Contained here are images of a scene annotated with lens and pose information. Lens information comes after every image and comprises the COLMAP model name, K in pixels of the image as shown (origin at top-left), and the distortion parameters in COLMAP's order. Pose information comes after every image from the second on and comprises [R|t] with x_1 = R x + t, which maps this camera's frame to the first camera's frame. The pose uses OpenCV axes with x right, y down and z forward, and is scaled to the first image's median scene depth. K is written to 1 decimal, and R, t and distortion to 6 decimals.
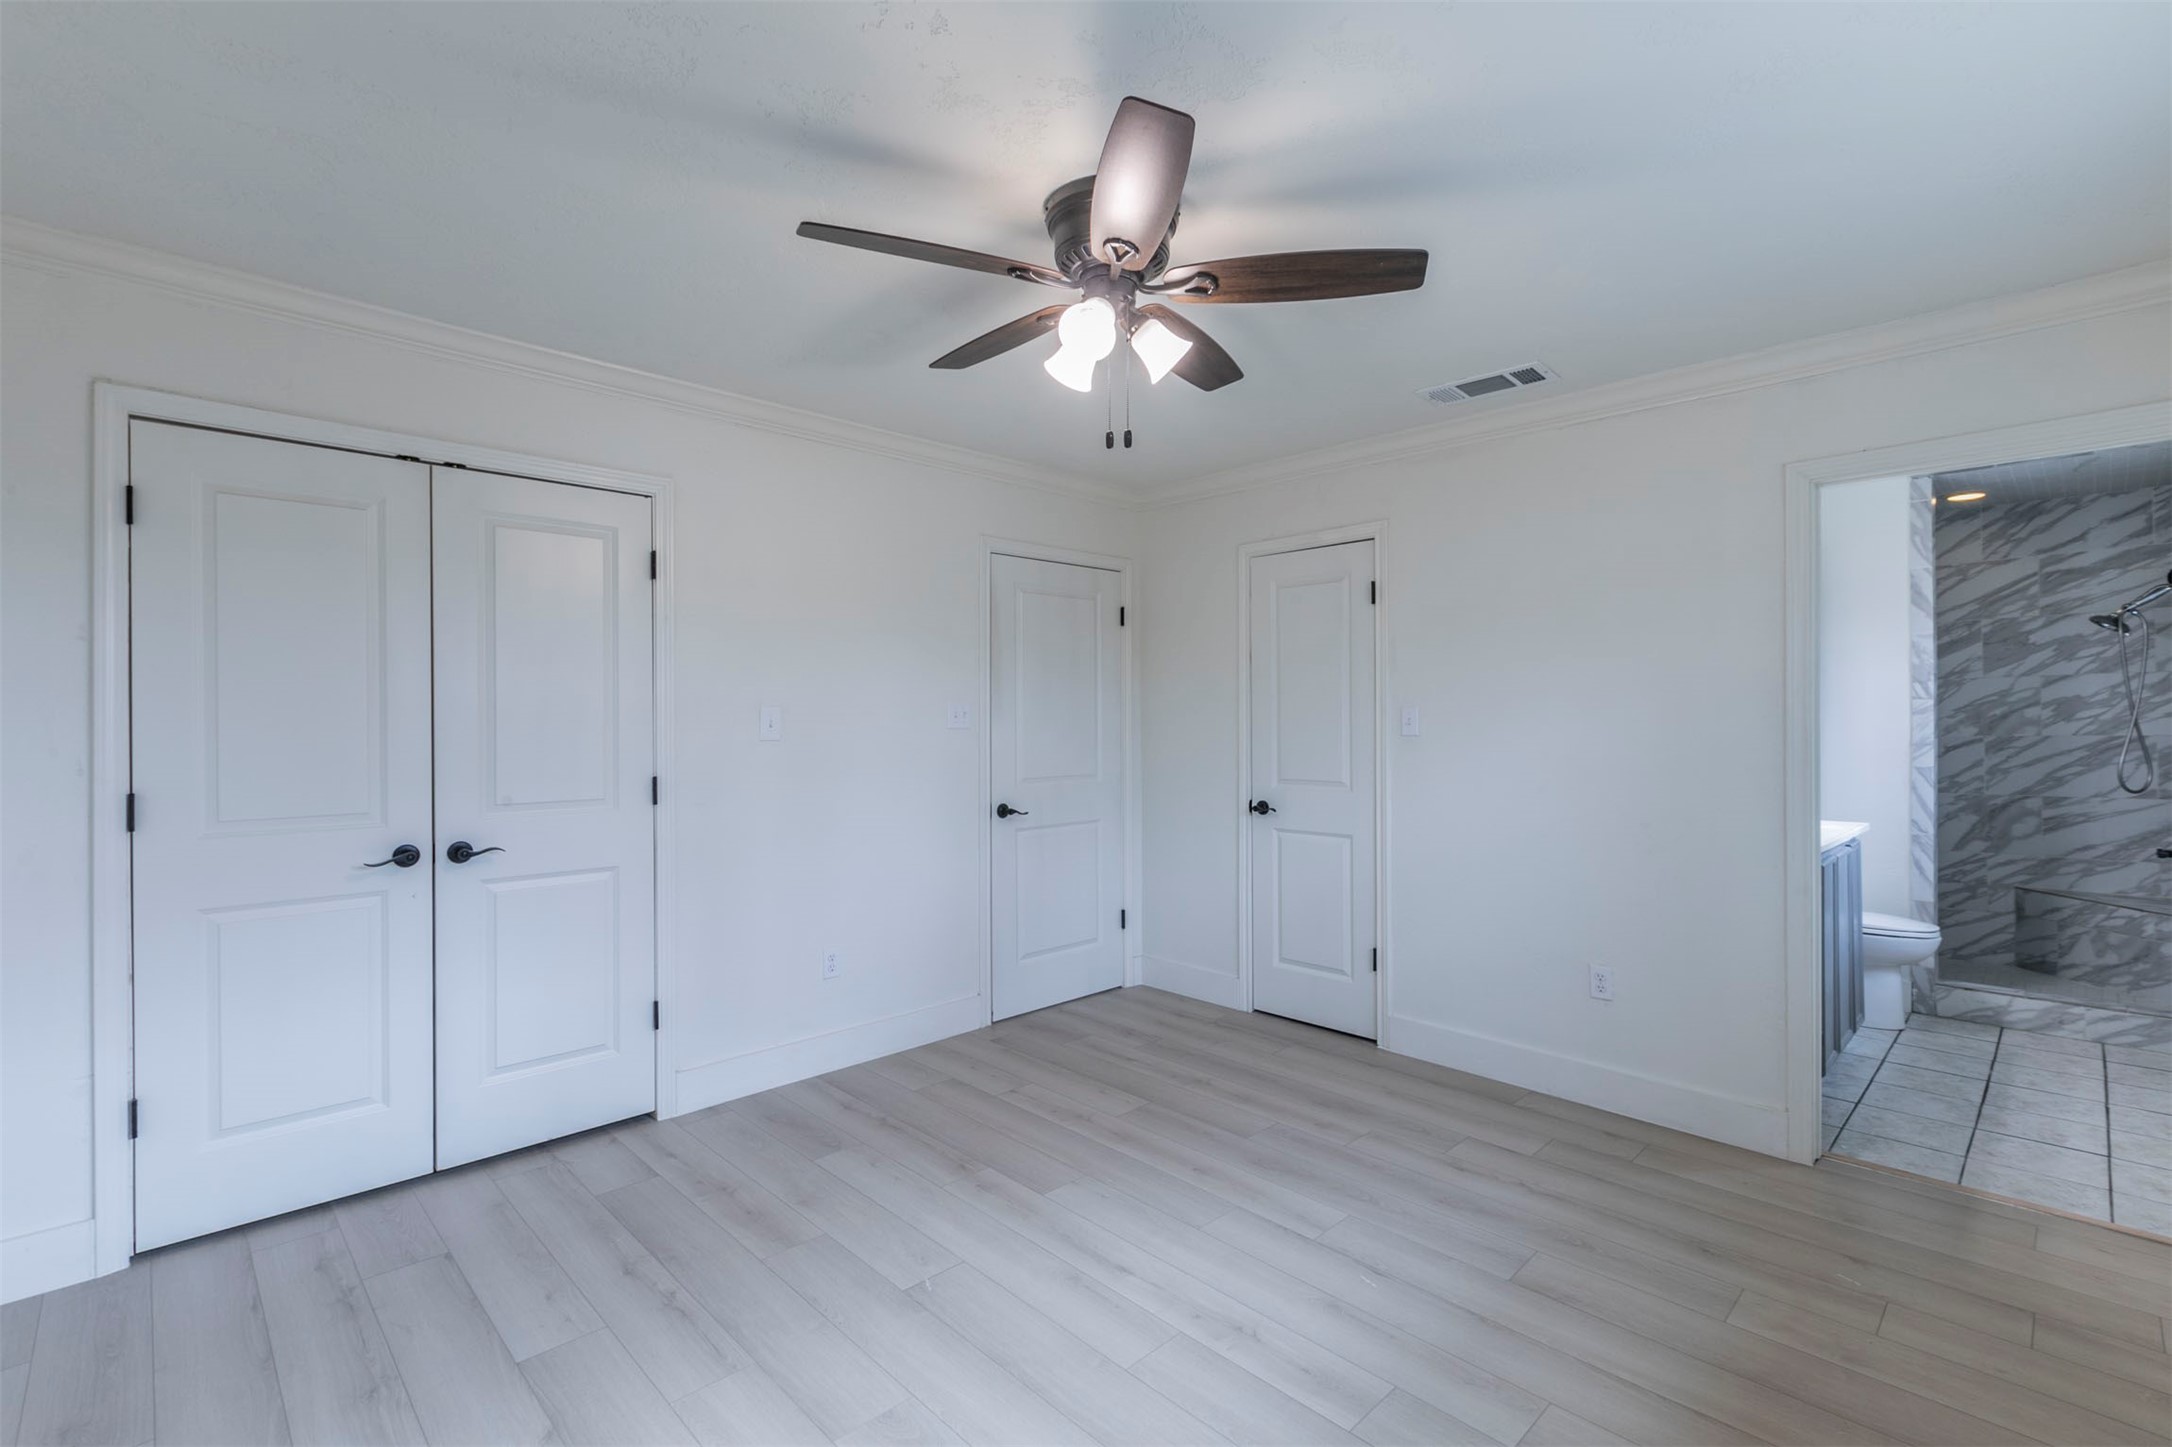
lens RADIAL K [[975.9, 0, 1086.0], [0, 975.9, 723.5], [0, 0, 1]] dist [0.000035, -0.000130]
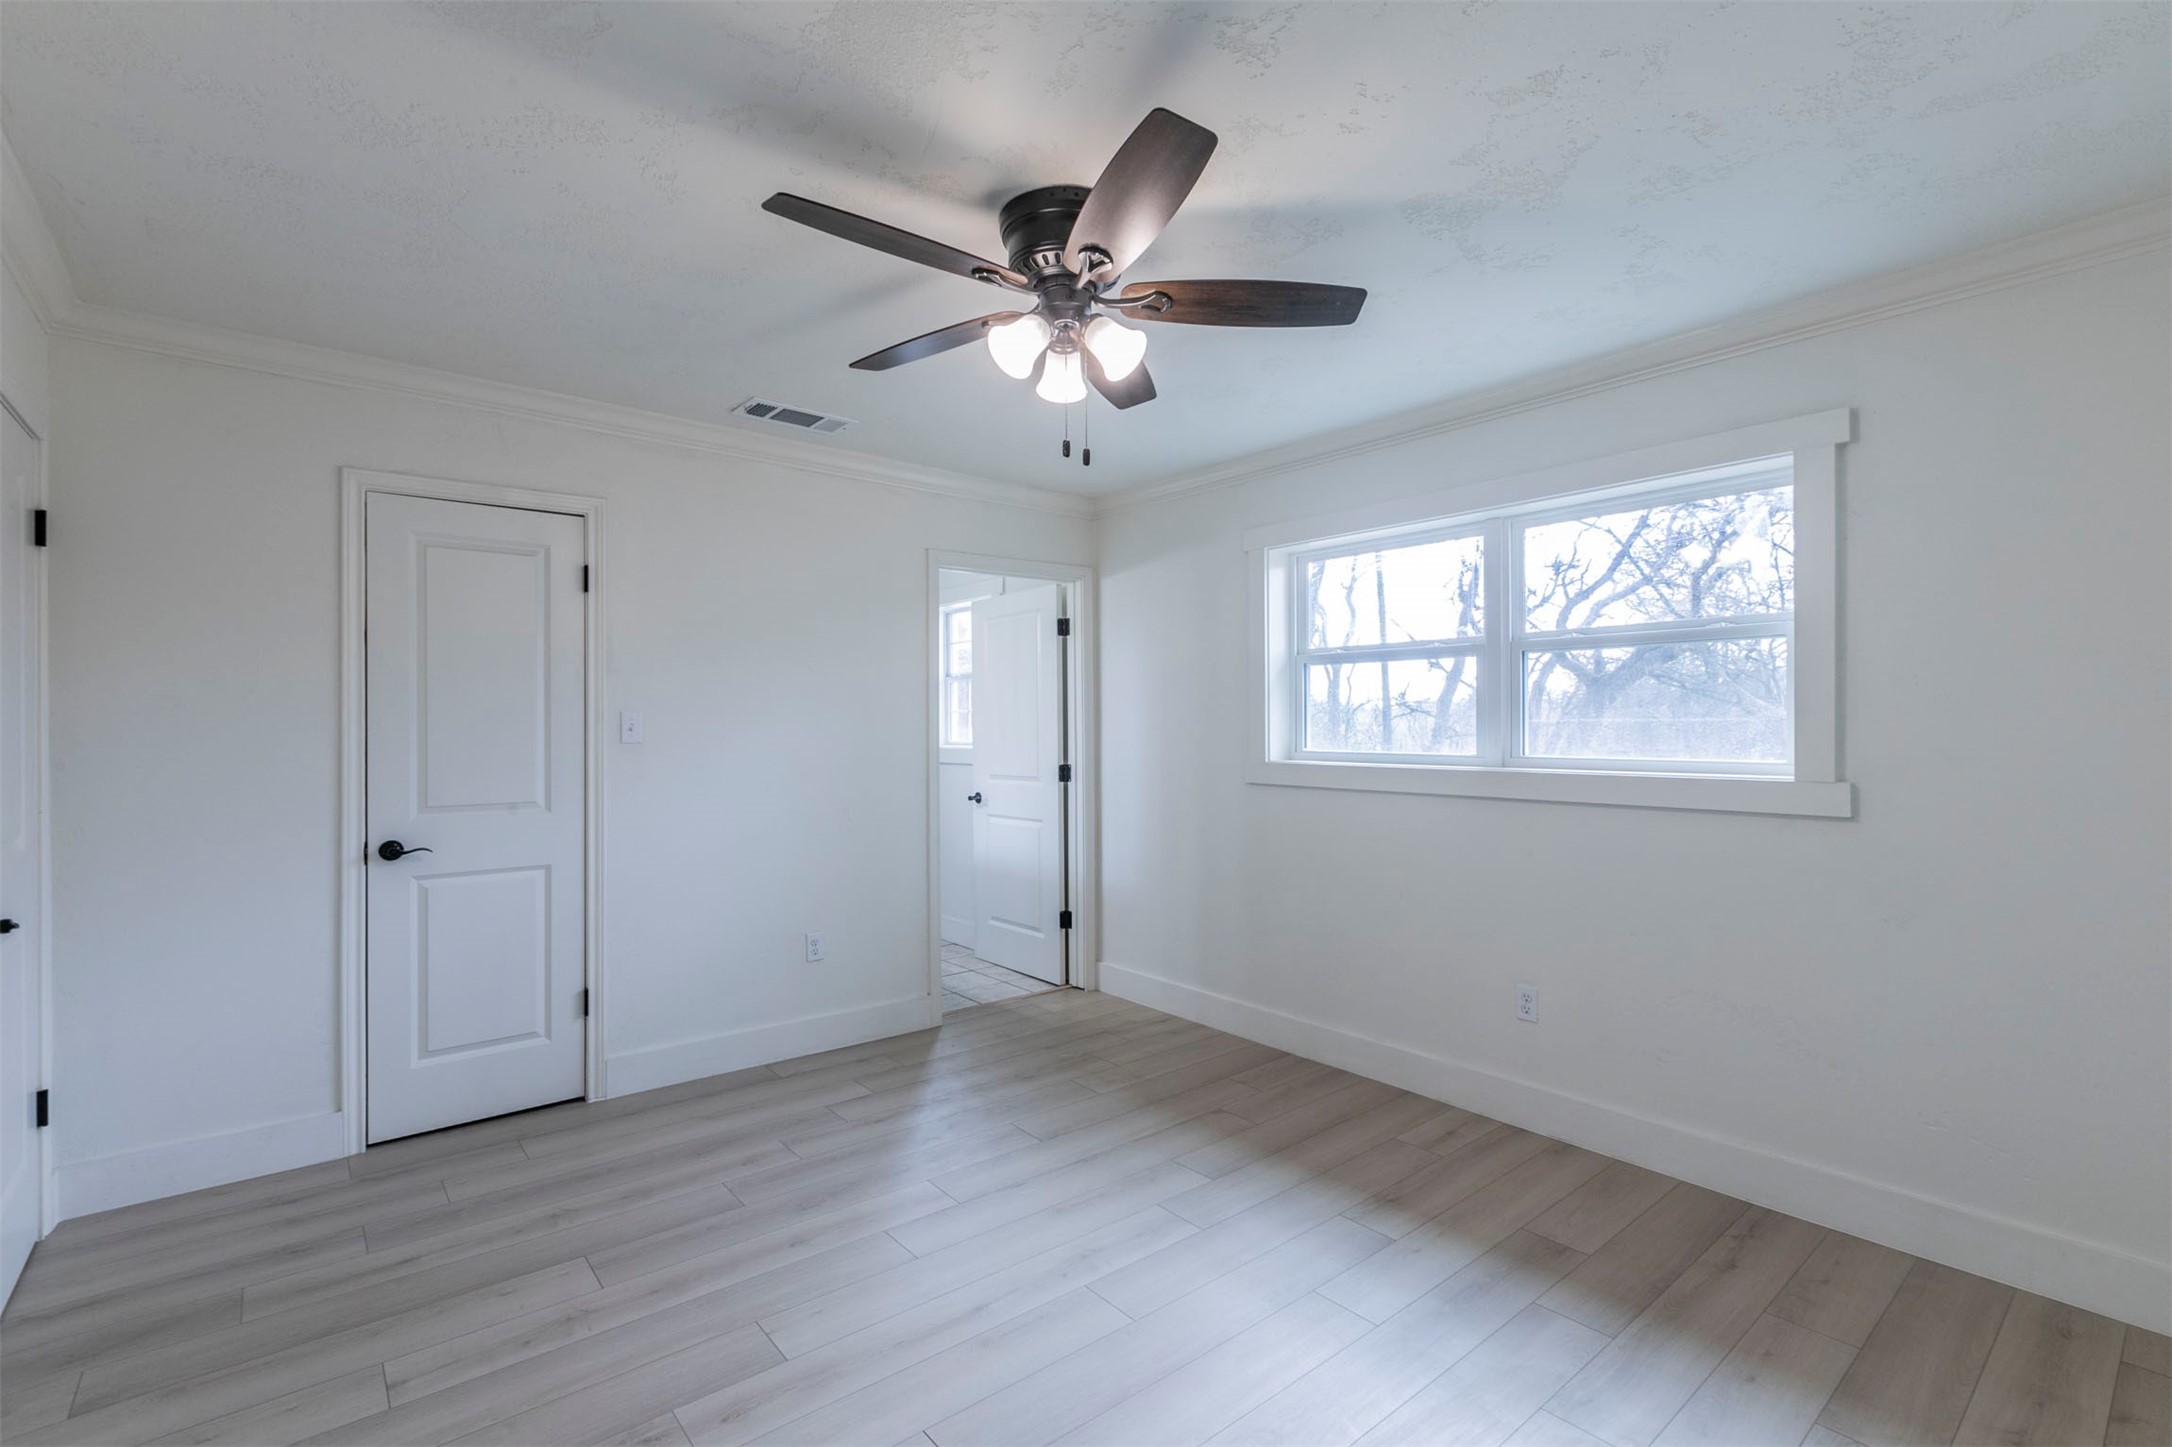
lens RADIAL K [[975.9, 0, 1086.0], [0, 975.9, 723.5], [0, 0, 1]] dist [0.000035, -0.000130]
pose [[0.078058, 0.000523, 0.996949, -0.630134], [0.005076, 0.999987, -0.000922, -0.002785], [-0.996936, 0.005133, 0.078054, 0.579242]]
